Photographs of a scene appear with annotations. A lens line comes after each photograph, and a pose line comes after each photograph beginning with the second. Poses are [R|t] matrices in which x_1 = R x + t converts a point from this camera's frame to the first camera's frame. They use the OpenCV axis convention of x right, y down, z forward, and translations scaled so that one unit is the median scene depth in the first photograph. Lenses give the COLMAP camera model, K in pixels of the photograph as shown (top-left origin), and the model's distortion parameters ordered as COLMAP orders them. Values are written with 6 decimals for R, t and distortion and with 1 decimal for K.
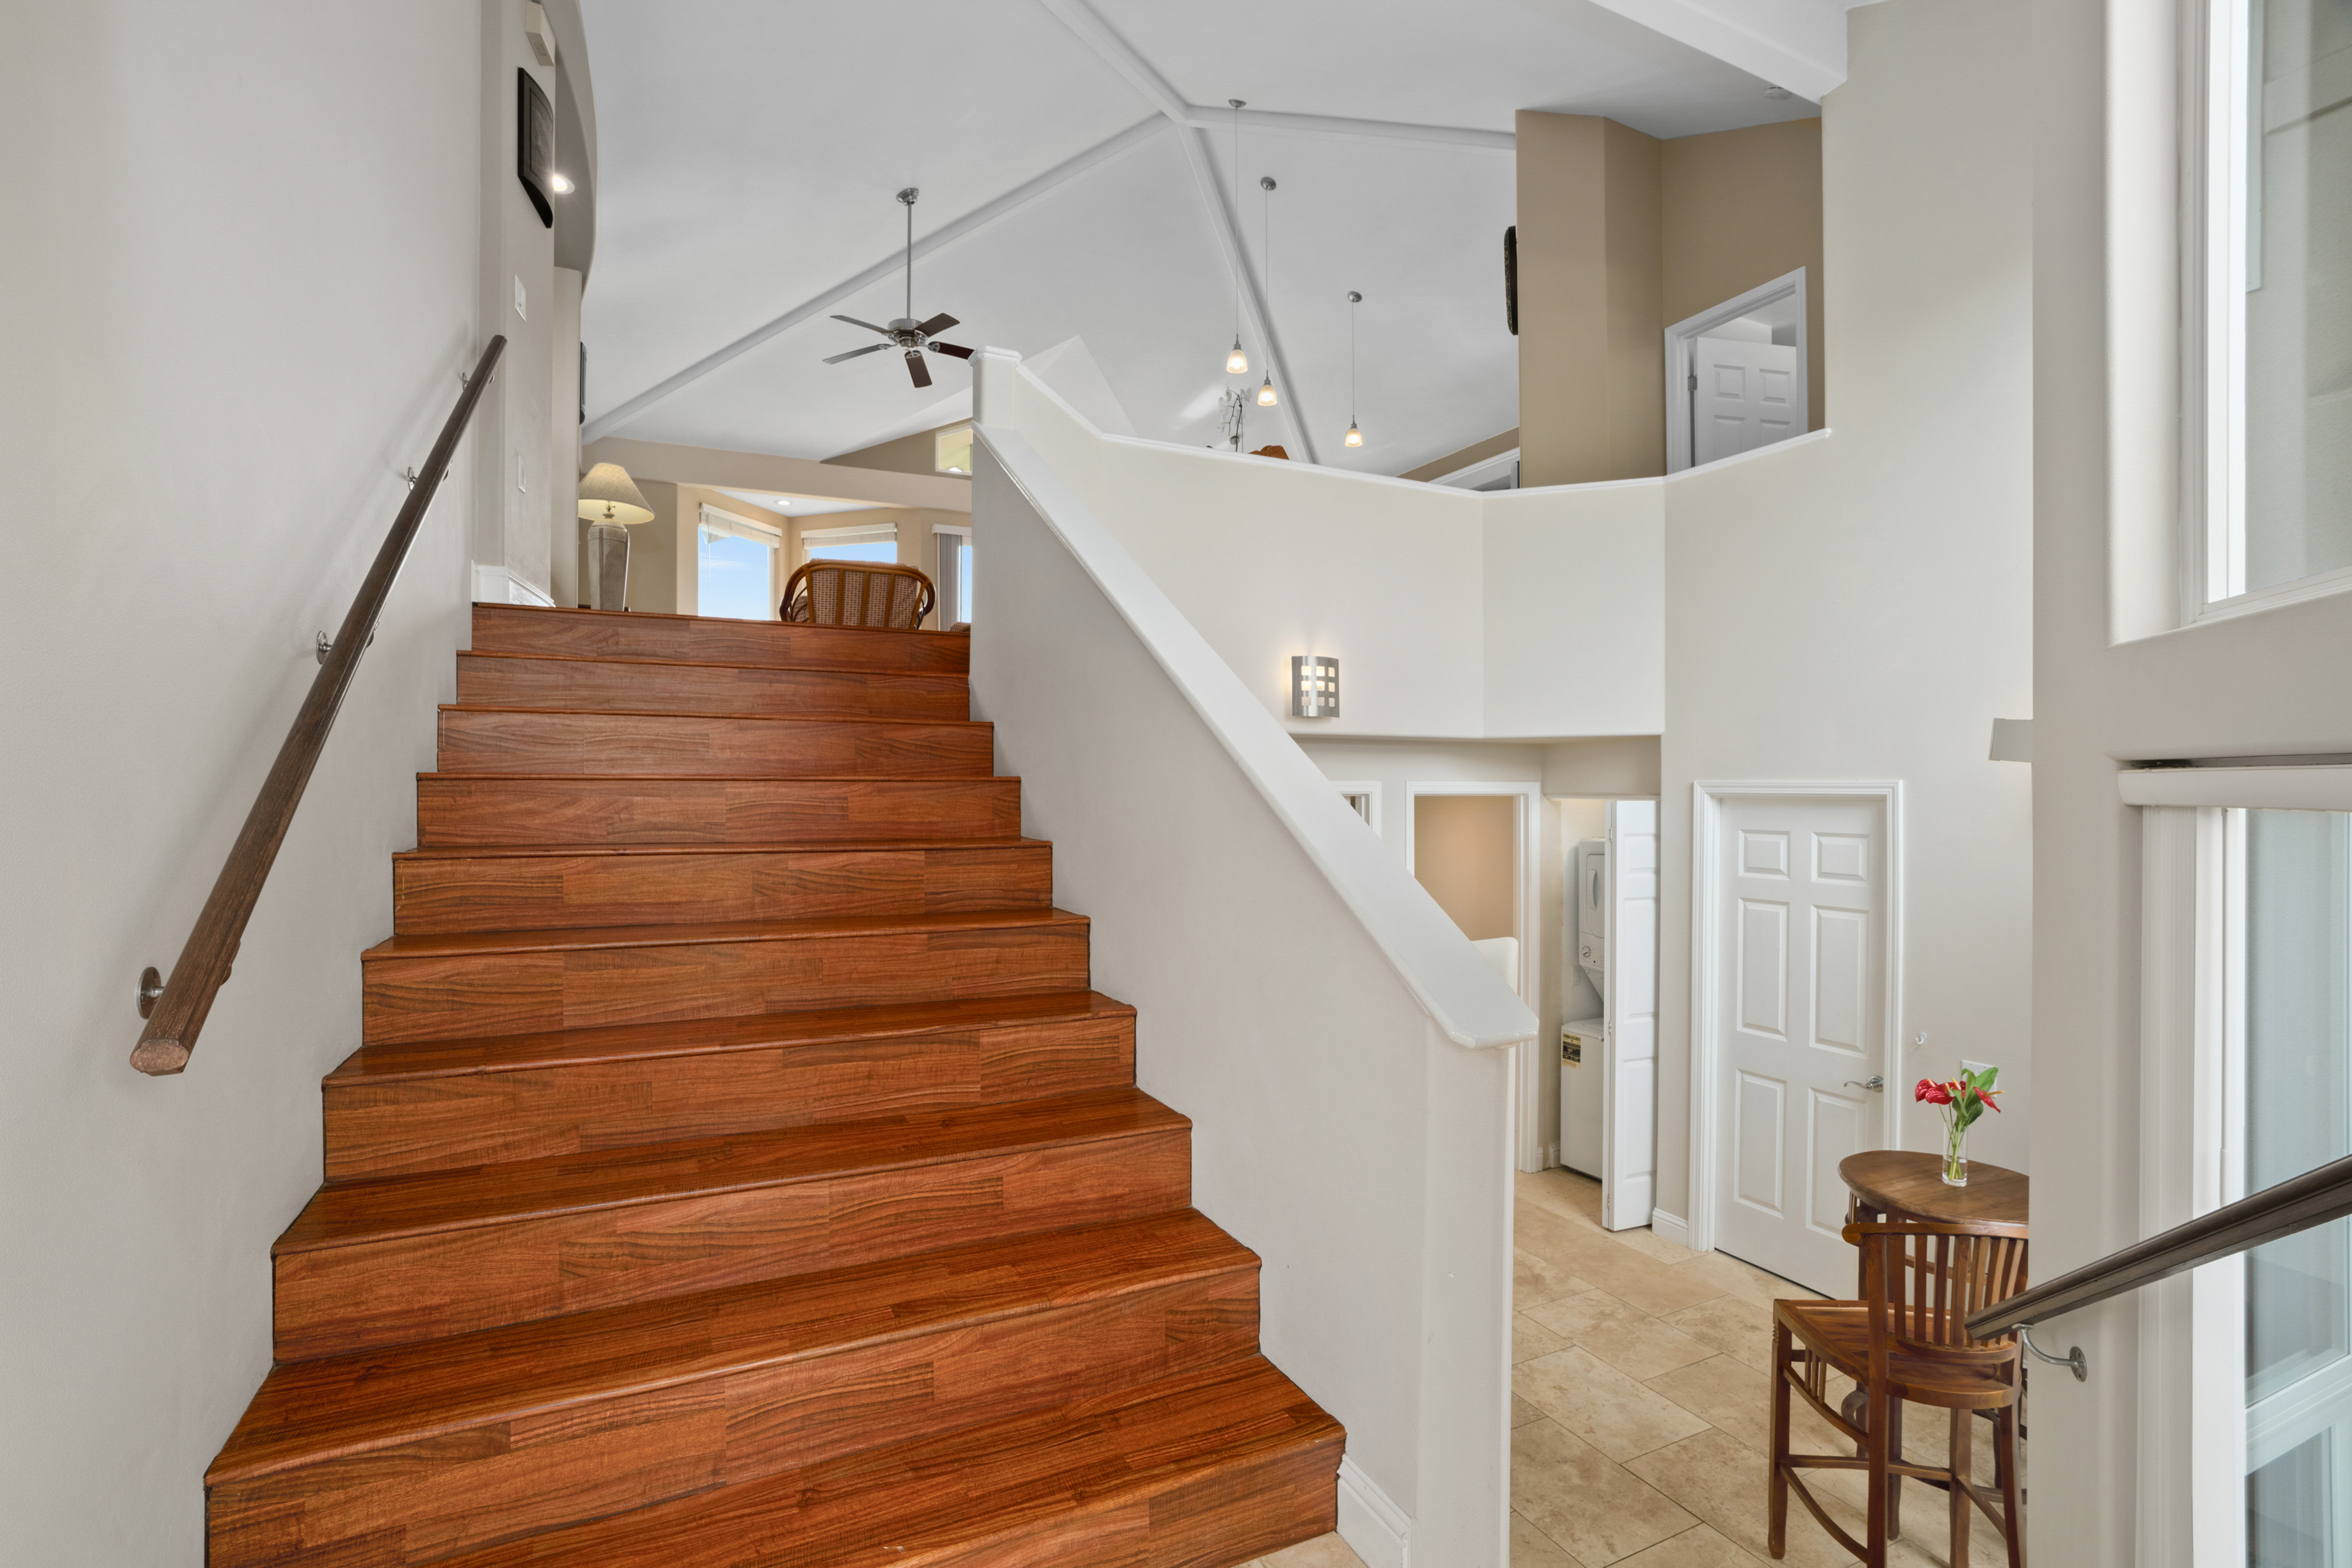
lens RADIAL K [[1088.6, 0, 1176.0], [0, 1088.6, 784.0], [0, 0, 1]] dist [-0.051634, 0.019642]
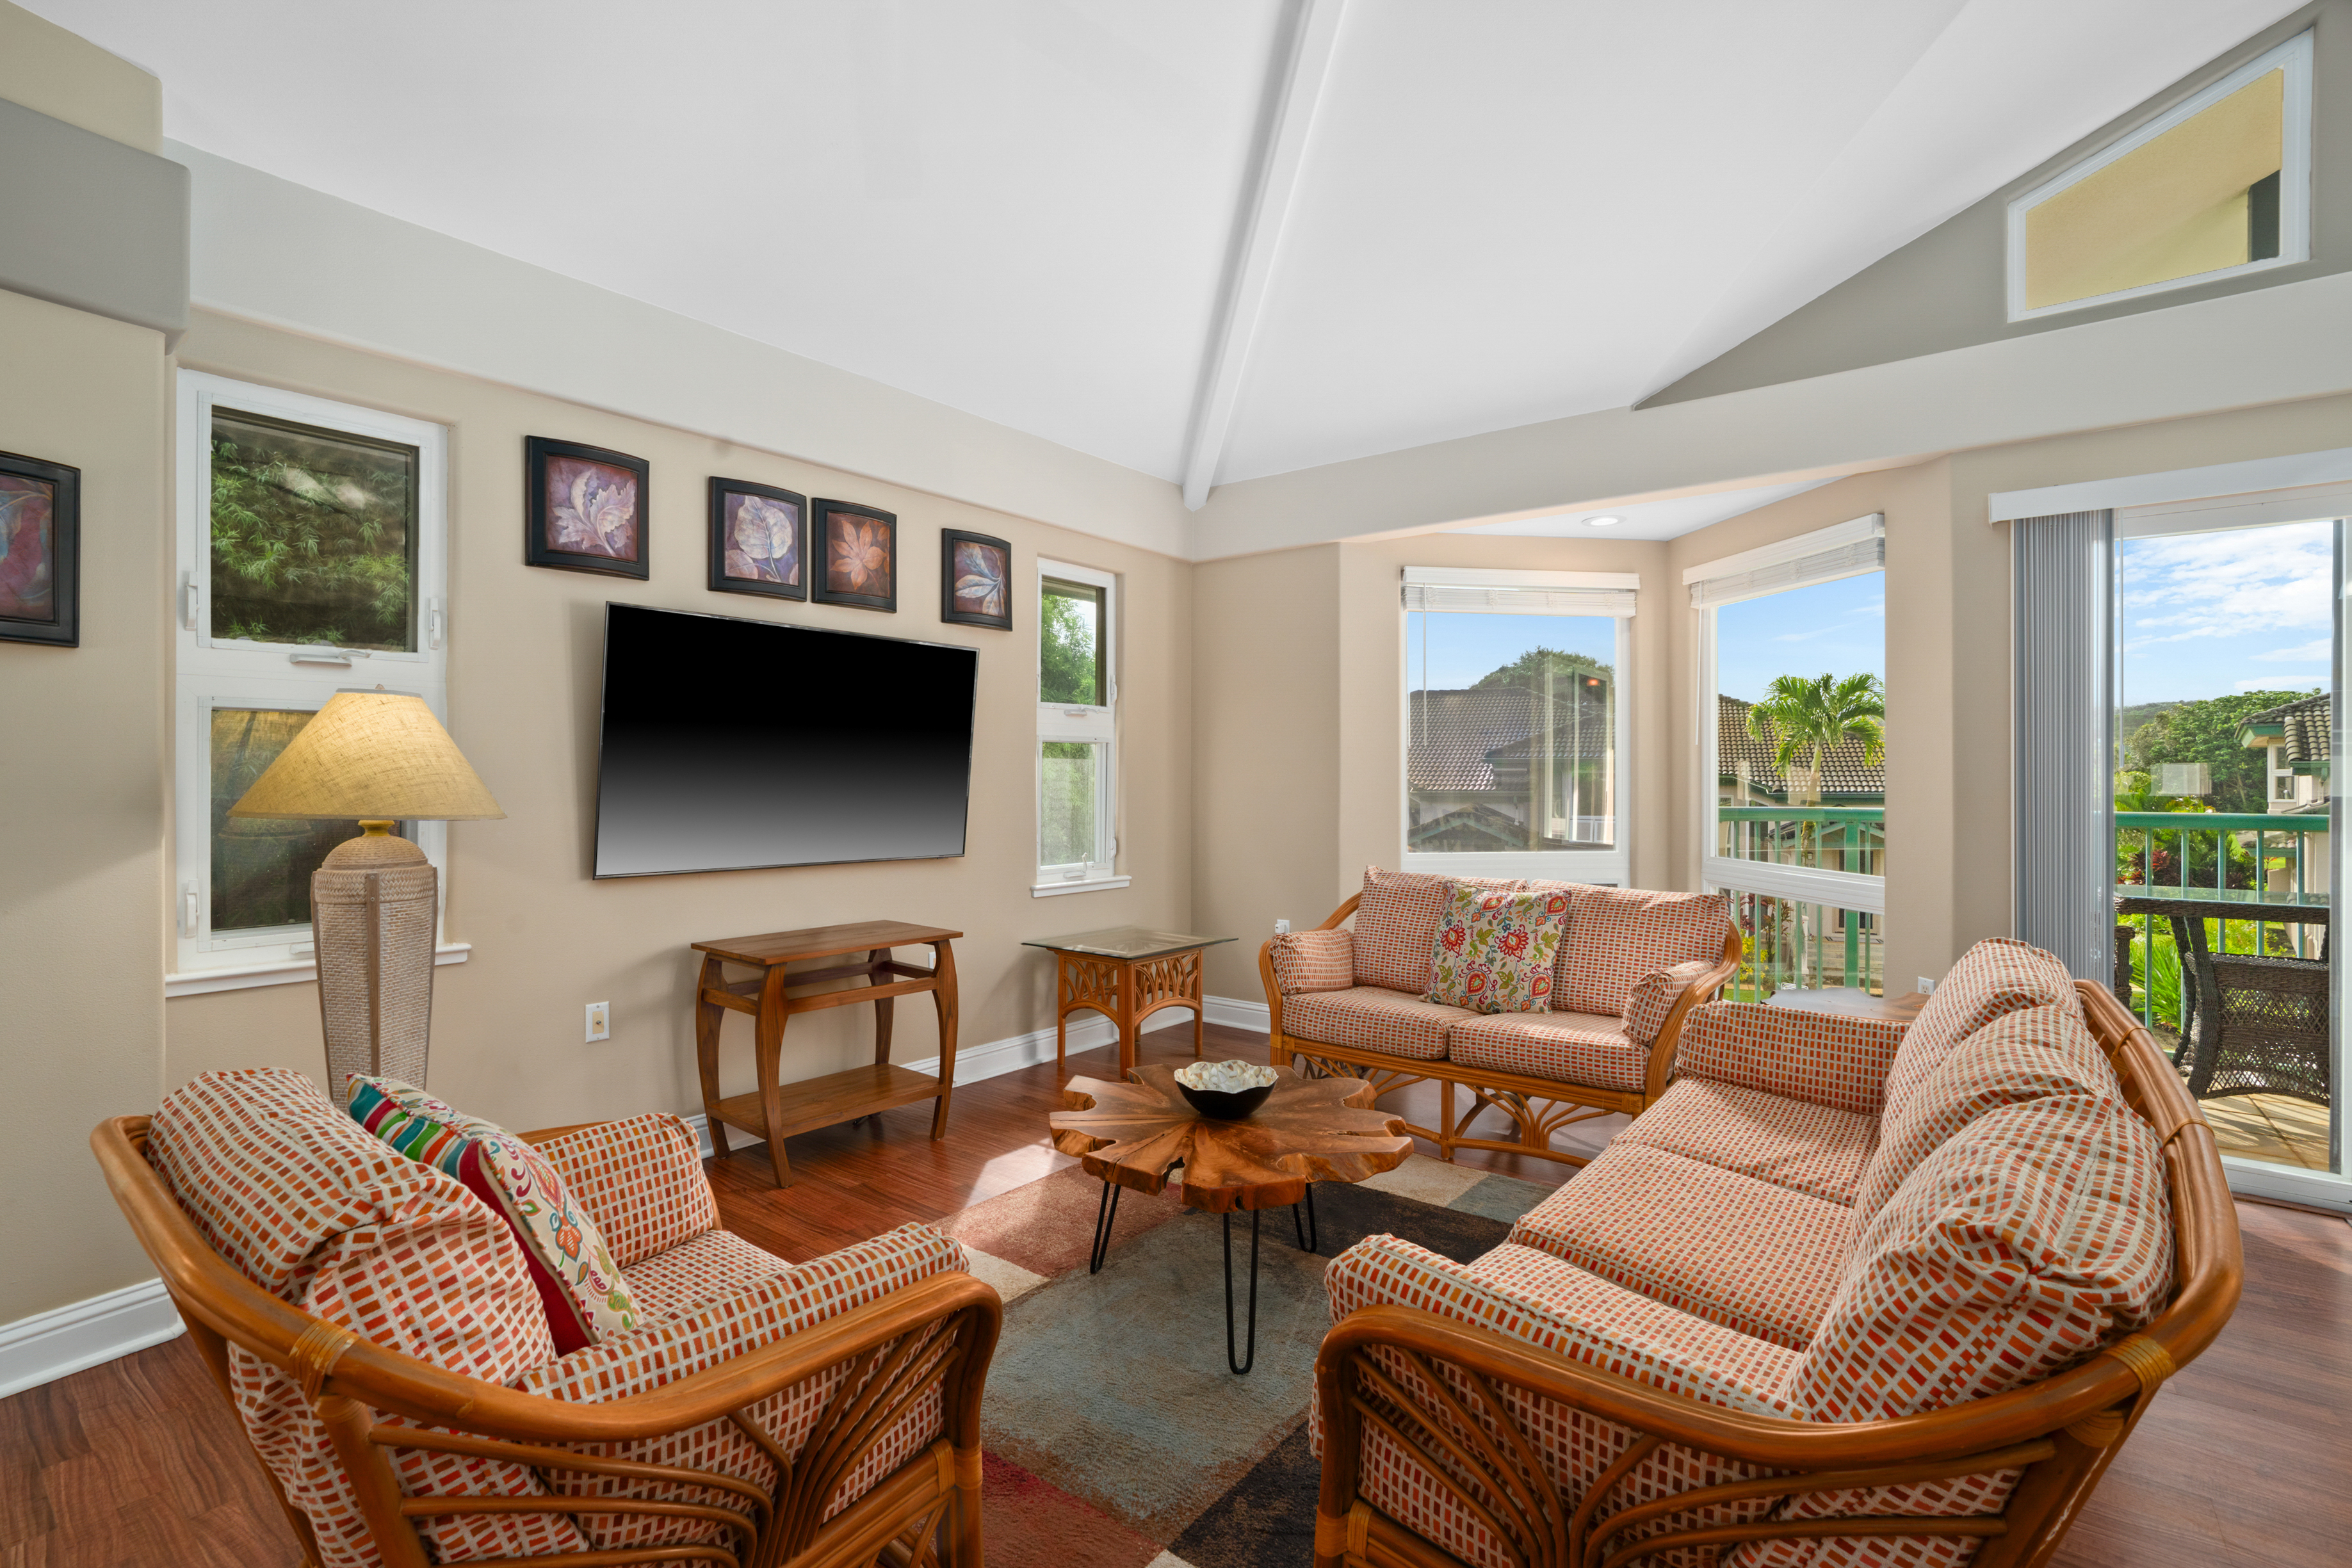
lens RADIAL K [[1106.2, 0, 1176.0], [0, 1106.2, 784.0], [0, 0, 1]] dist [-0.046131, 0.022054]
pose [[0.437371, 0.010861, -0.899216, -0.059389], [0.000218, 0.999926, 0.012184, -0.229593], [0.899281, -0.005524, 0.437336, 0.933362]]
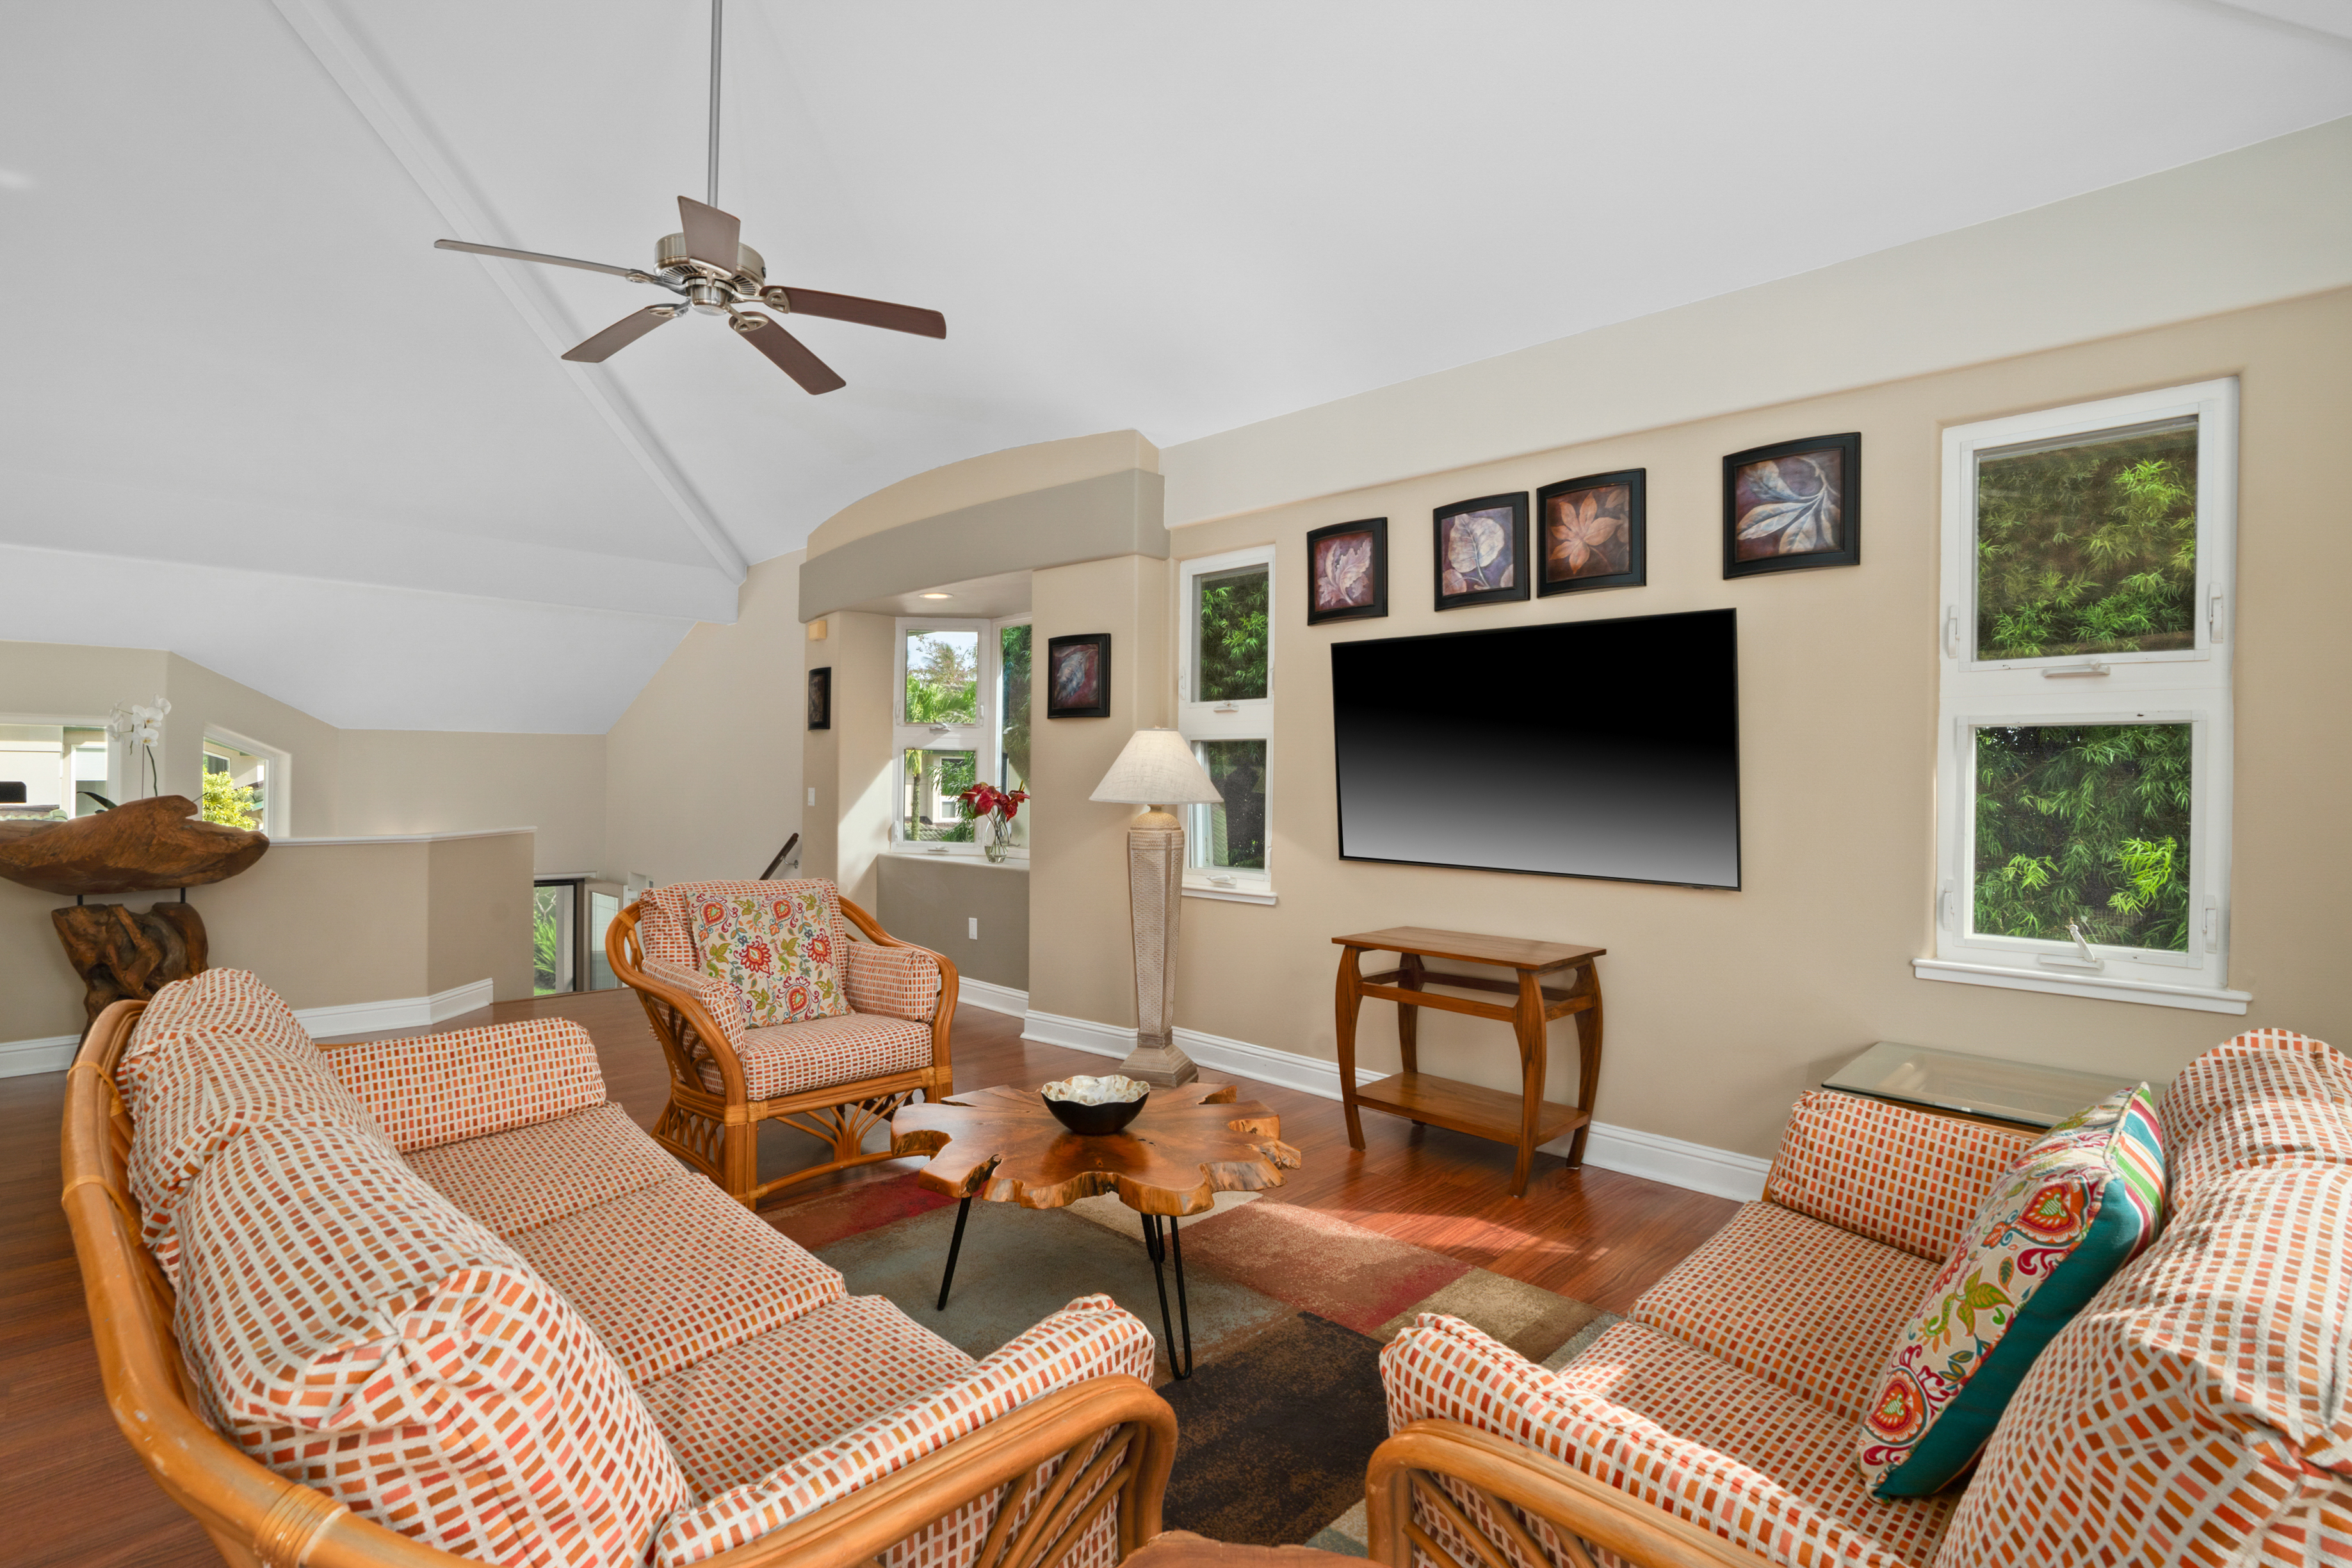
lens RADIAL K [[1106.2, 0, 1176.0], [0, 1106.2, 784.0], [0, 0, 1]] dist [-0.046131, 0.022054]
pose [[-0.935809, -0.005293, -0.352468, -0.266787], [-0.004180, 0.999984, -0.003919, -0.223029], [0.352483, -0.002194, -0.935816, 1.393917]]
